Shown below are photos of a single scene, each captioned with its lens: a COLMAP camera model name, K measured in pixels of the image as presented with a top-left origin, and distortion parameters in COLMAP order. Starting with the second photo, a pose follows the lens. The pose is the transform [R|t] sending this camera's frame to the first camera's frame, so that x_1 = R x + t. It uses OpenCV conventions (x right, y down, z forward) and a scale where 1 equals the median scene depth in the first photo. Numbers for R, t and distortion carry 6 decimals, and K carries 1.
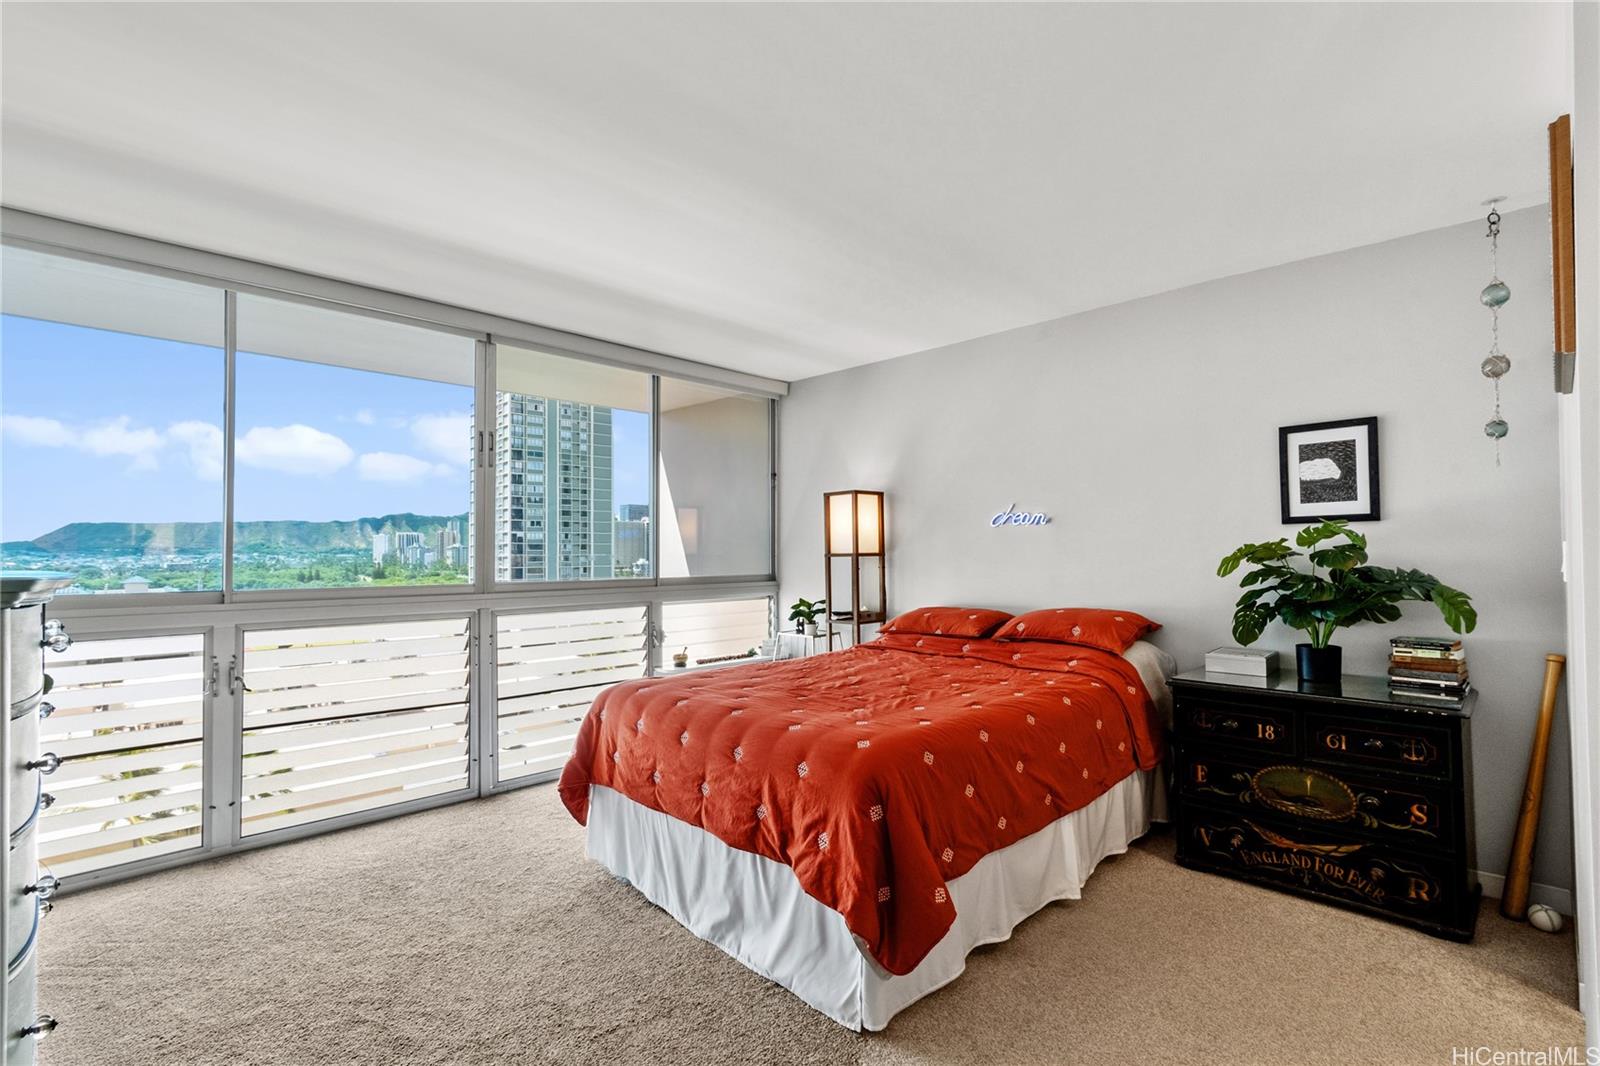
lens RADIAL K [[744.6, 0, 830.8], [0, 744.6, 539.8], [0, 0, 1]] dist [0.000637, 0.000195]
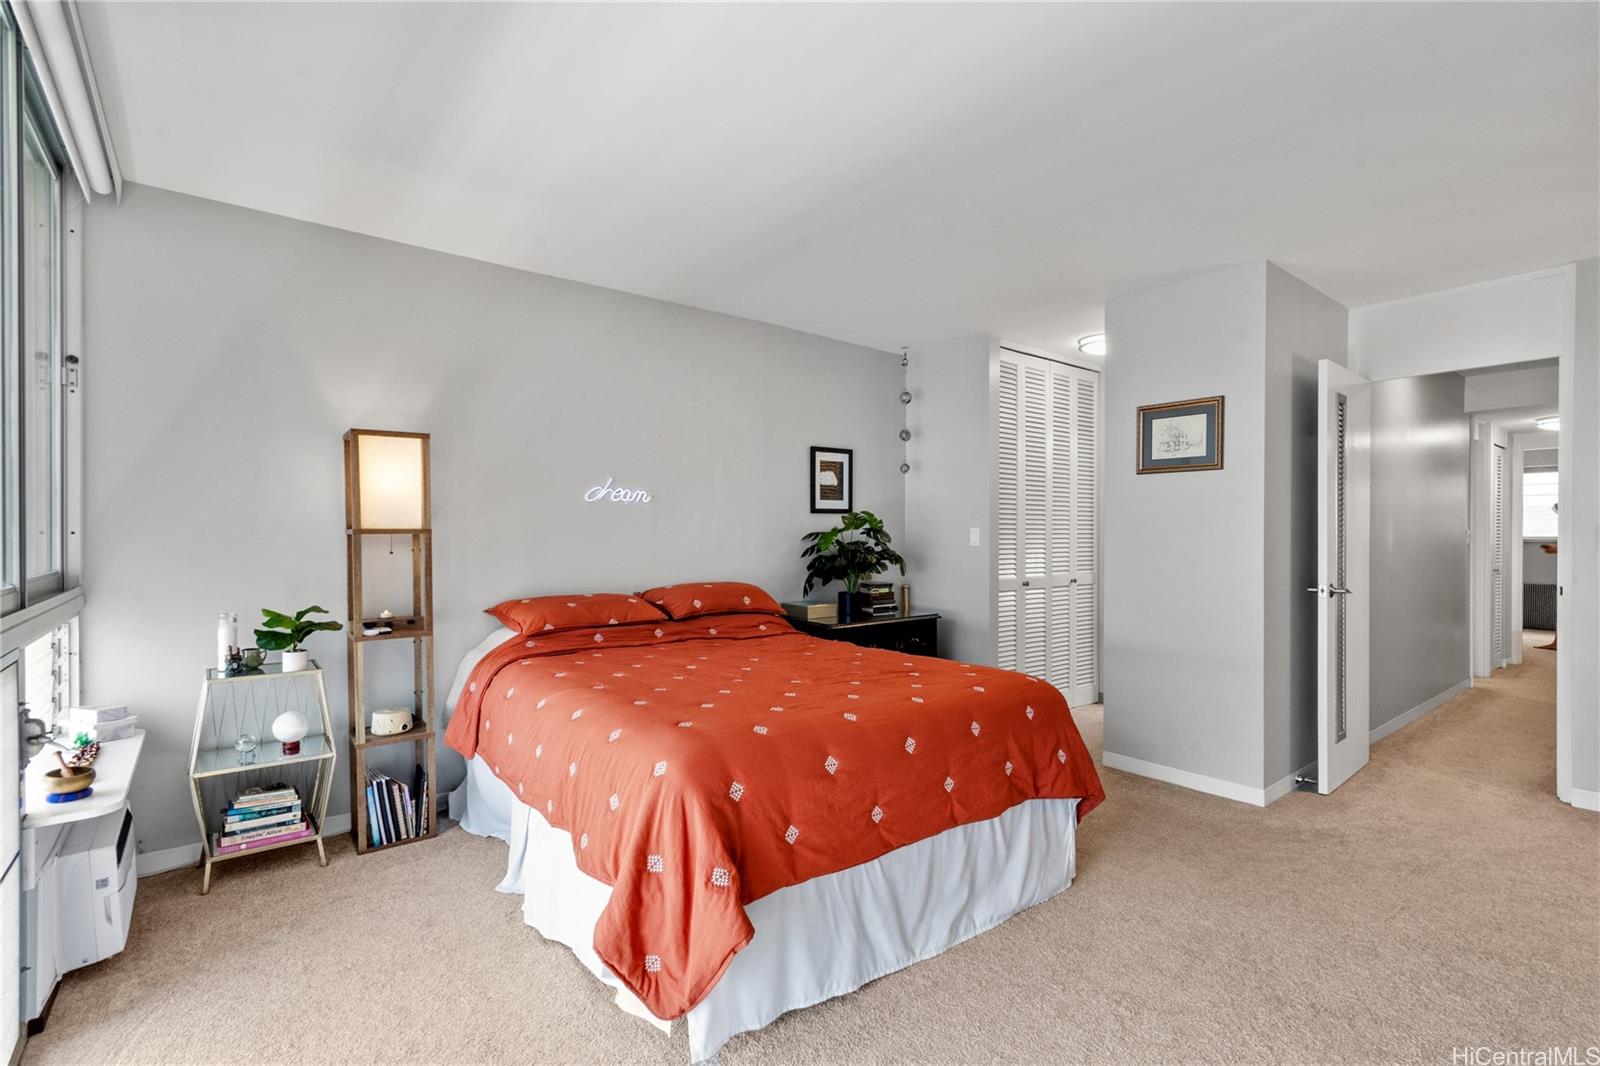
lens RADIAL K [[744.6, 0, 830.8], [0, 744.6, 539.8], [0, 0, 1]] dist [0.000637, 0.000195]
pose [[0.109583, 0.000319, 0.993978, -0.858435], [-0.018714, 0.999823, 0.001742, 0.028555], [-0.993801, -0.018793, 0.109570, 0.825560]]
